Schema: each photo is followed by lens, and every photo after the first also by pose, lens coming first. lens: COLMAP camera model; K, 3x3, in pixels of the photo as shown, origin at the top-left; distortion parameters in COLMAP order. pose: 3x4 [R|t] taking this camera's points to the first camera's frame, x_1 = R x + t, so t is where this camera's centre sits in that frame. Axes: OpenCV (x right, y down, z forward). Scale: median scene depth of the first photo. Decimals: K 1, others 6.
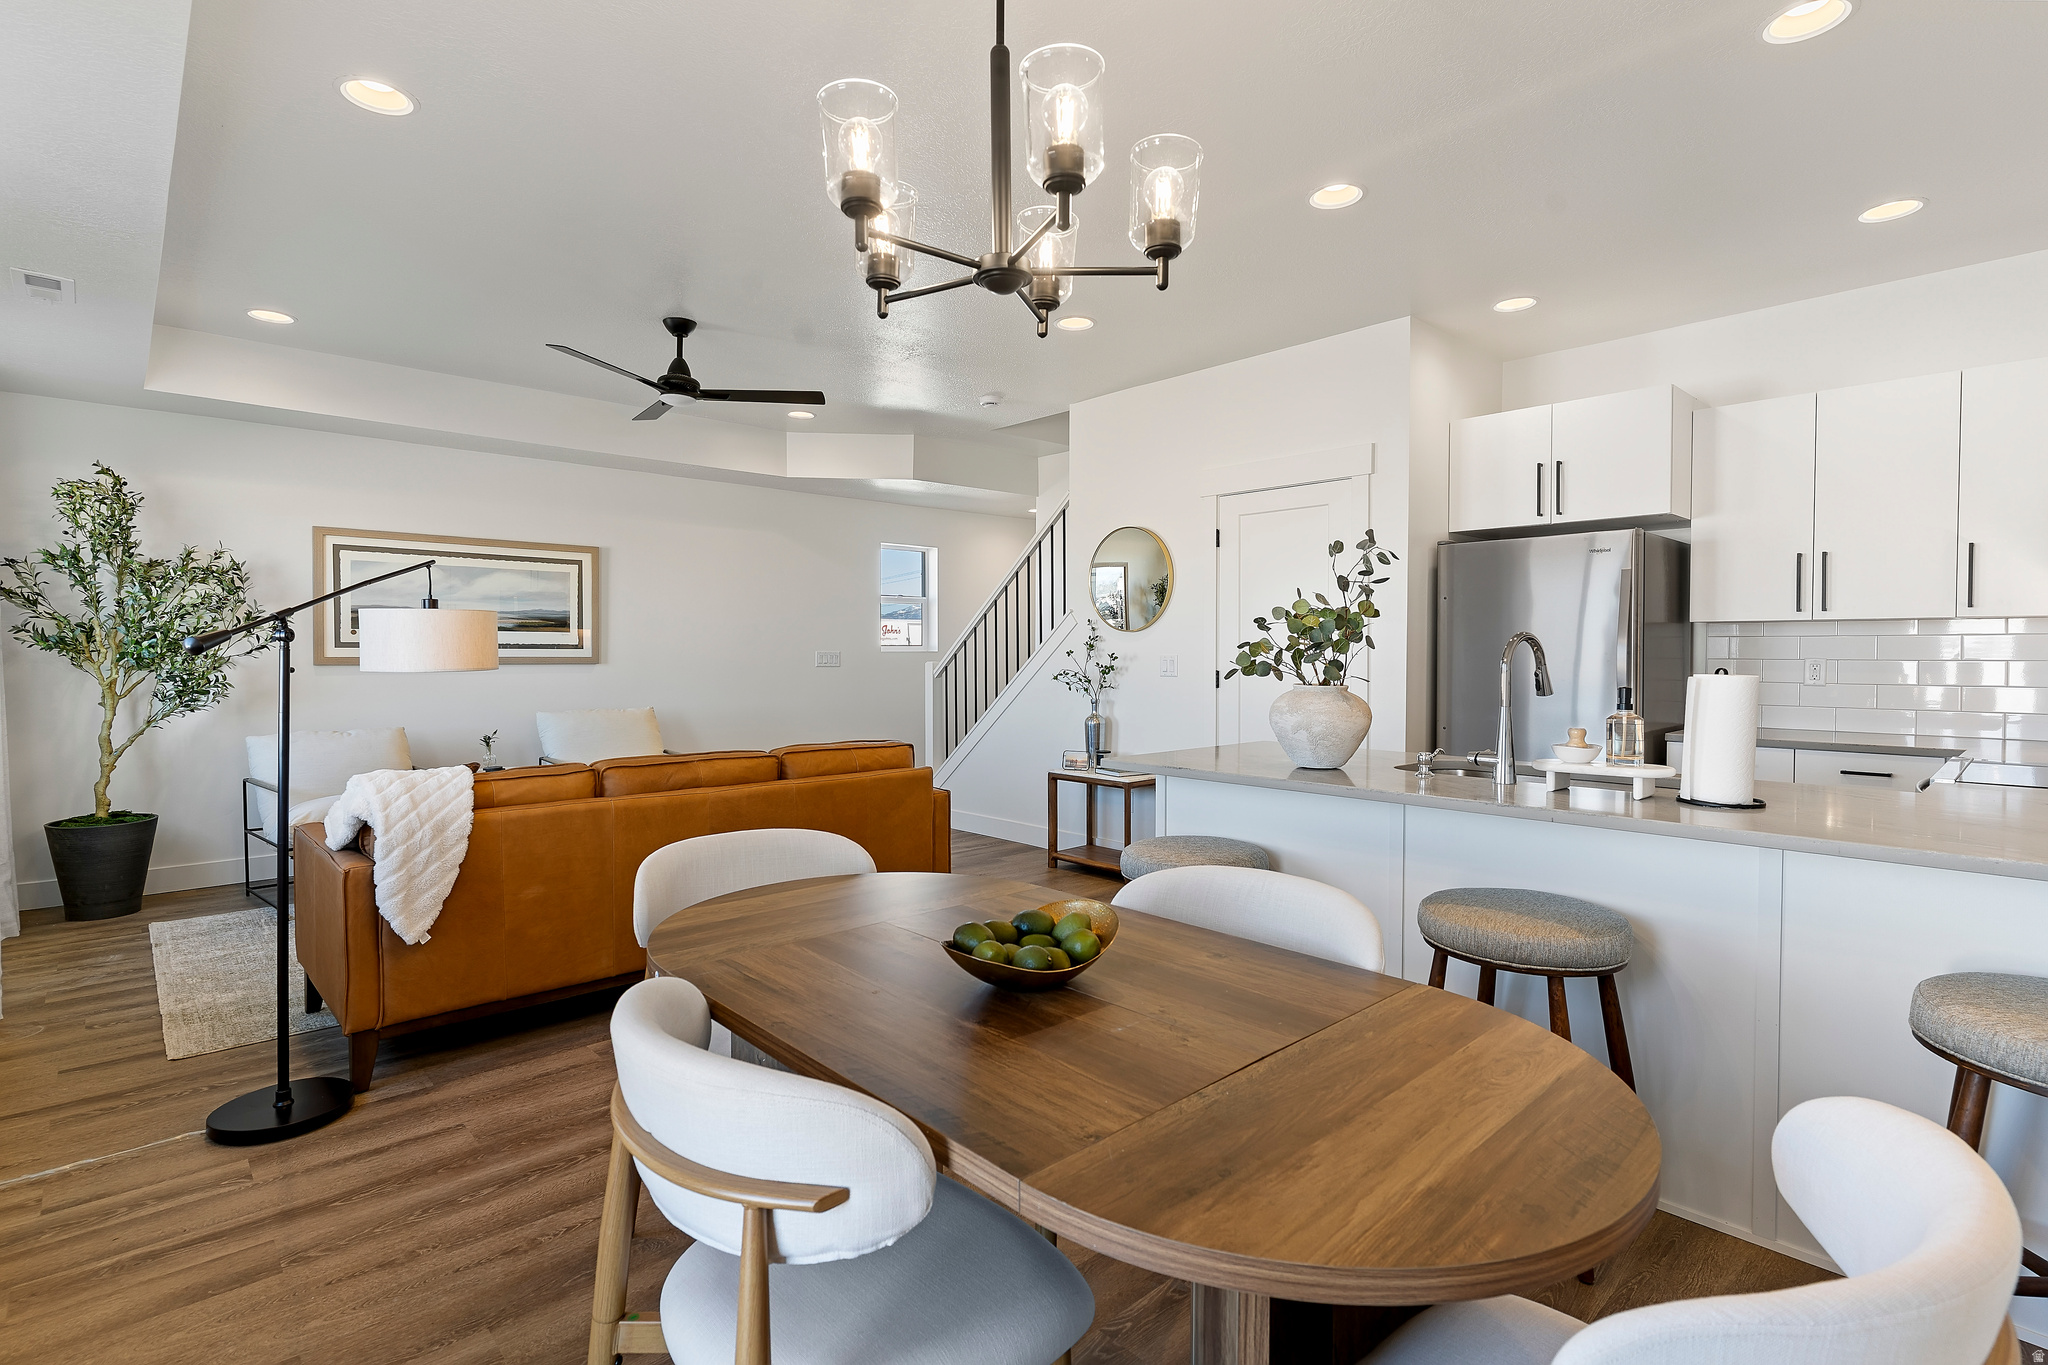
lens RADIAL K [[969.2, 0, 1020.1], [0, 969.2, 660.7], [0, 0, 1]] dist [-0.011009, -0.000183]
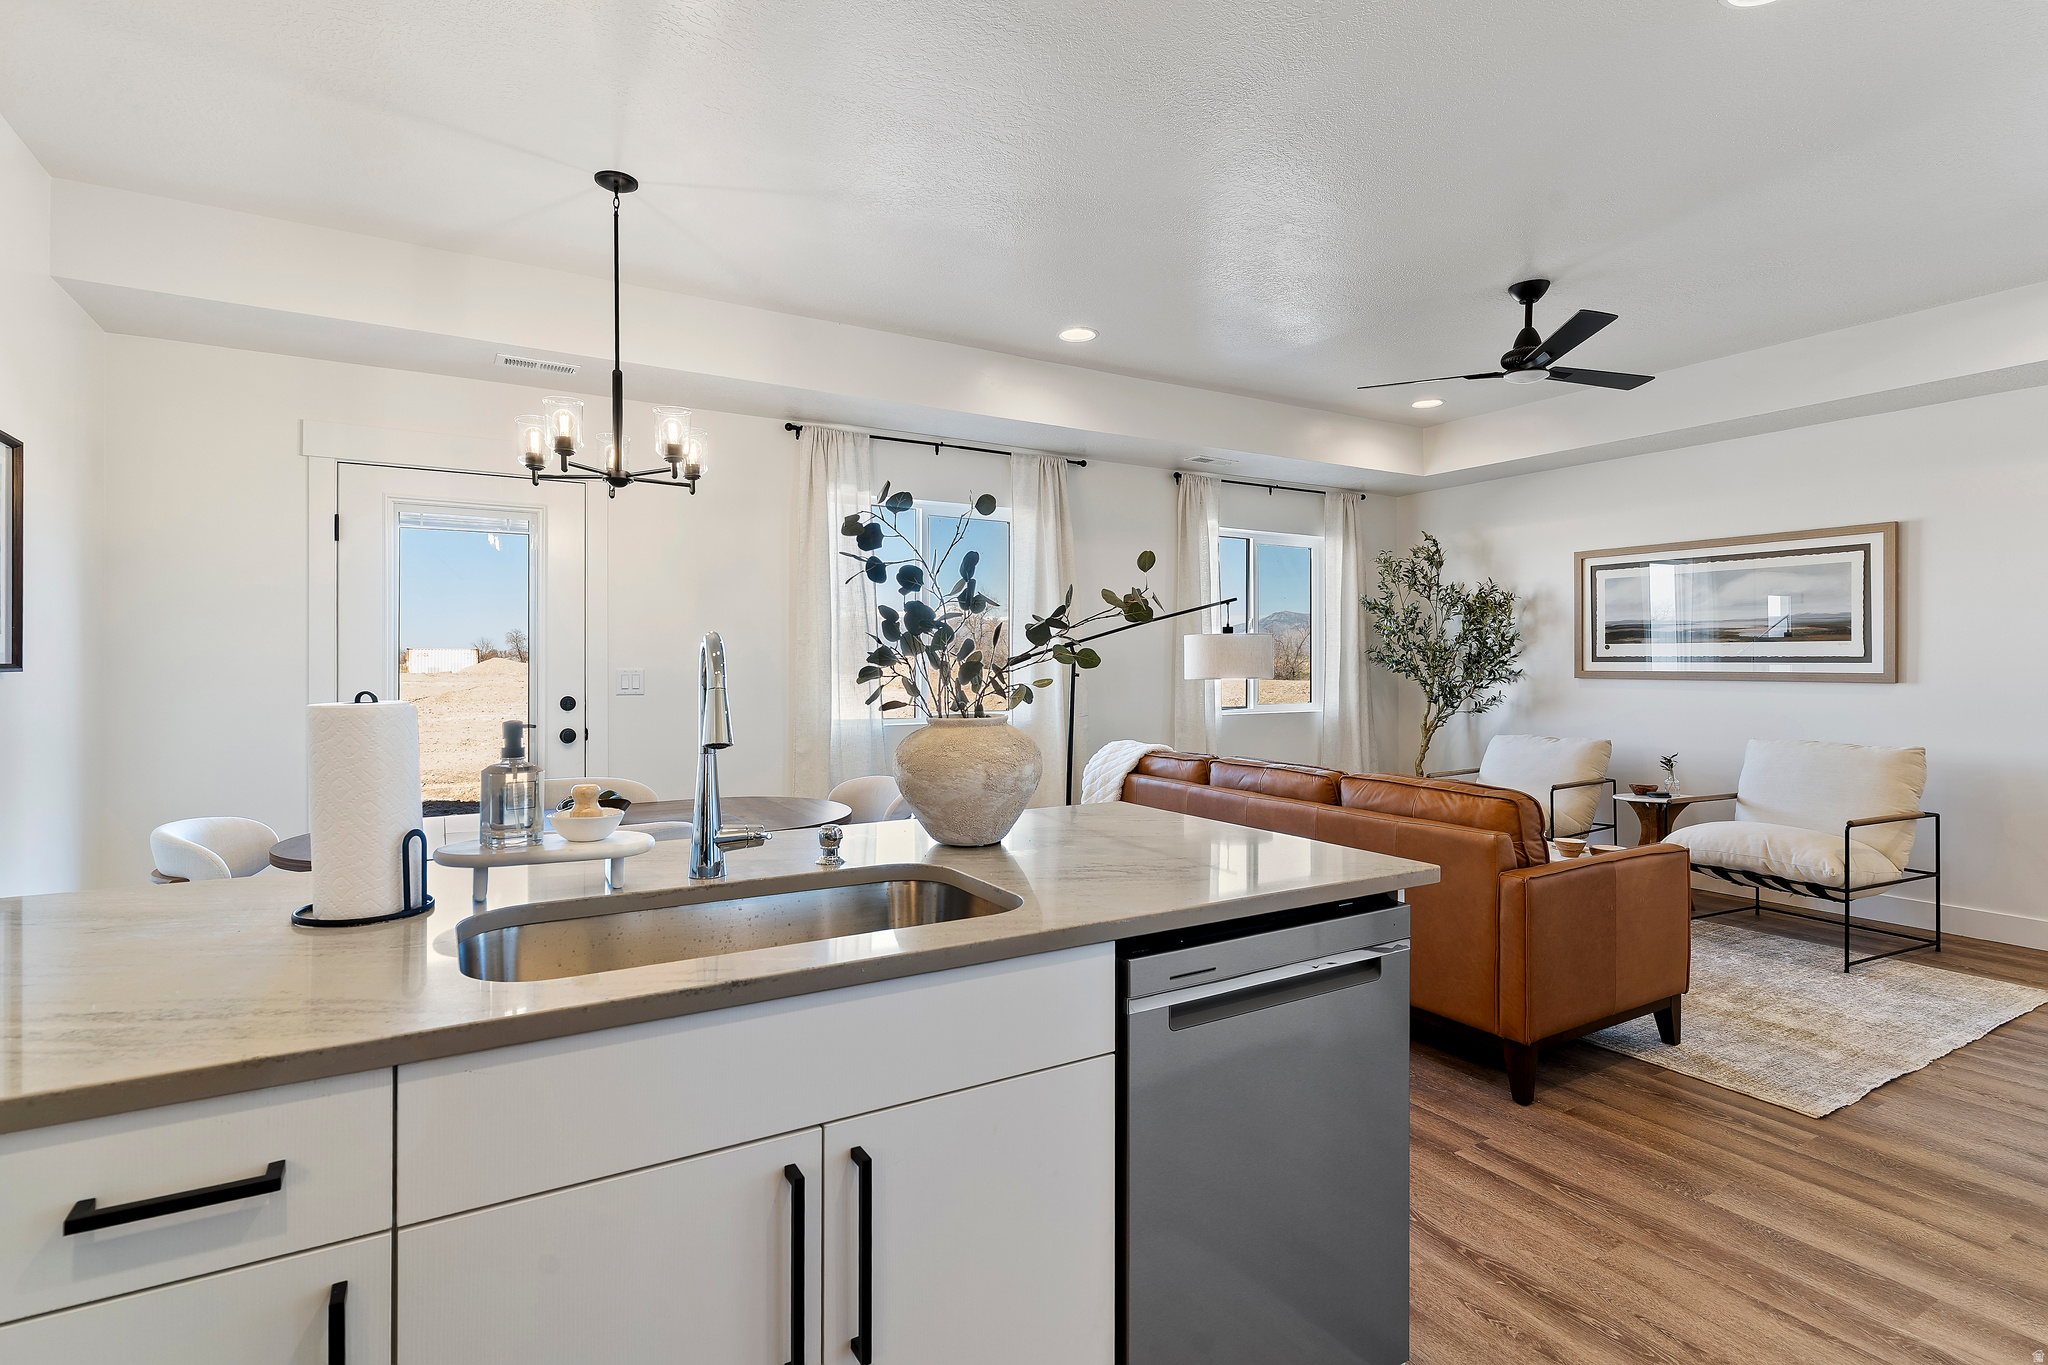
lens RADIAL K [[969.2, 0, 1020.1], [0, 969.2, 660.7], [0, 0, 1]] dist [-0.011009, -0.000183]
pose [[-0.221032, -0.004369, -0.975257, 0.571035], [-0.011409, 0.999933, -0.001894, -0.006722], [0.975200, 0.010708, -0.221067, 0.729730]]
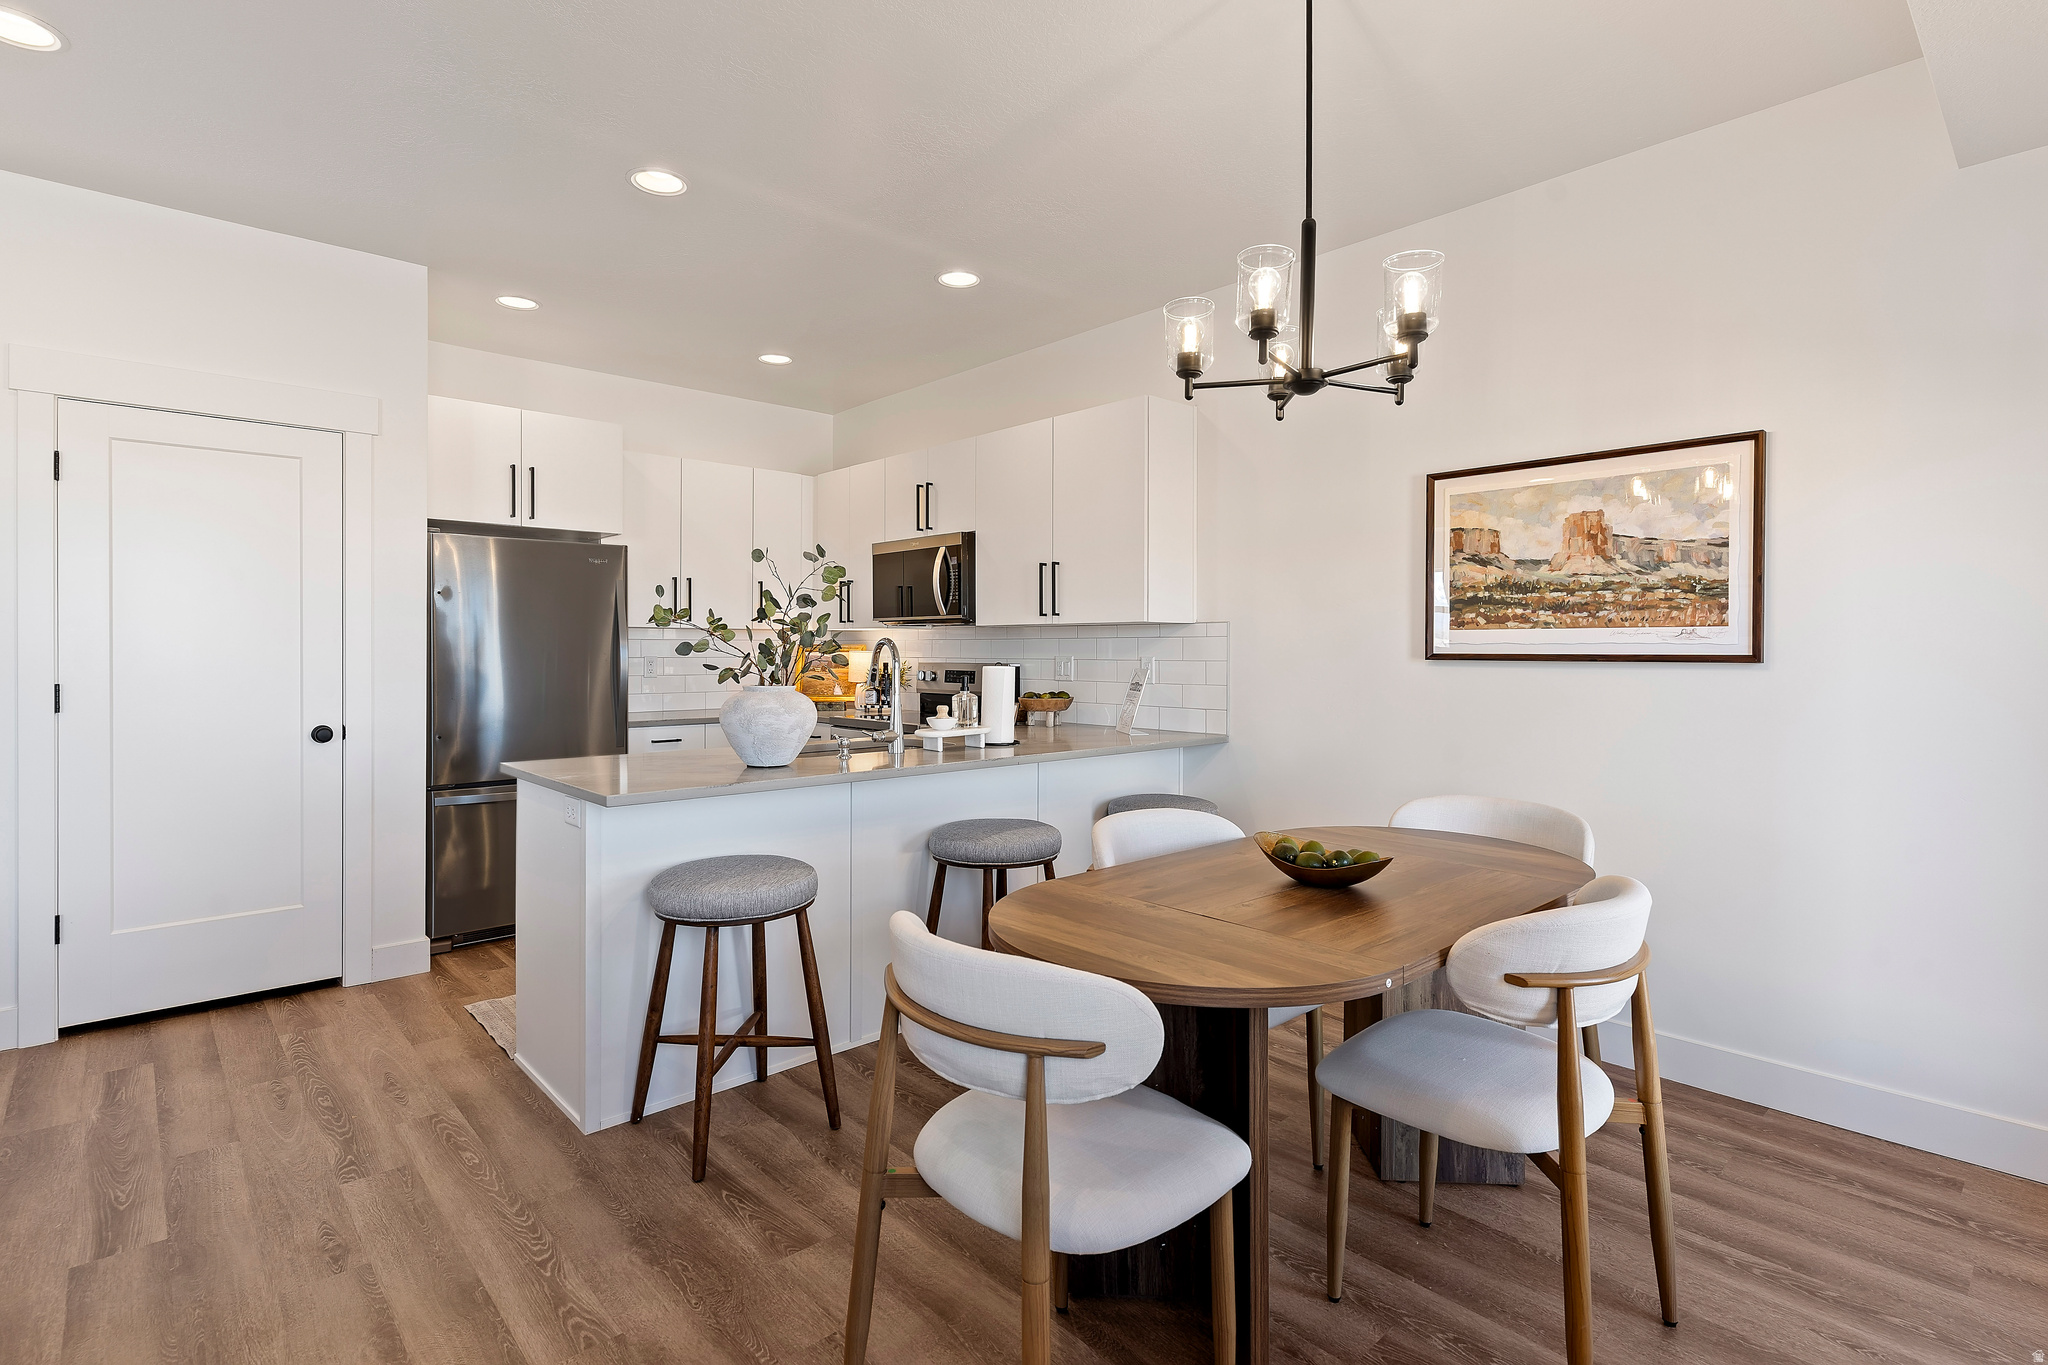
lens RADIAL K [[969.2, 0, 1020.1], [0, 969.2, 660.7], [0, 0, 1]] dist [-0.011009, -0.000183]
pose [[0.013501, -0.008498, 0.999873, -0.444428], [0.009368, 0.999921, 0.008372, -0.003927], [-0.999865, 0.009254, 0.013580, 0.445794]]
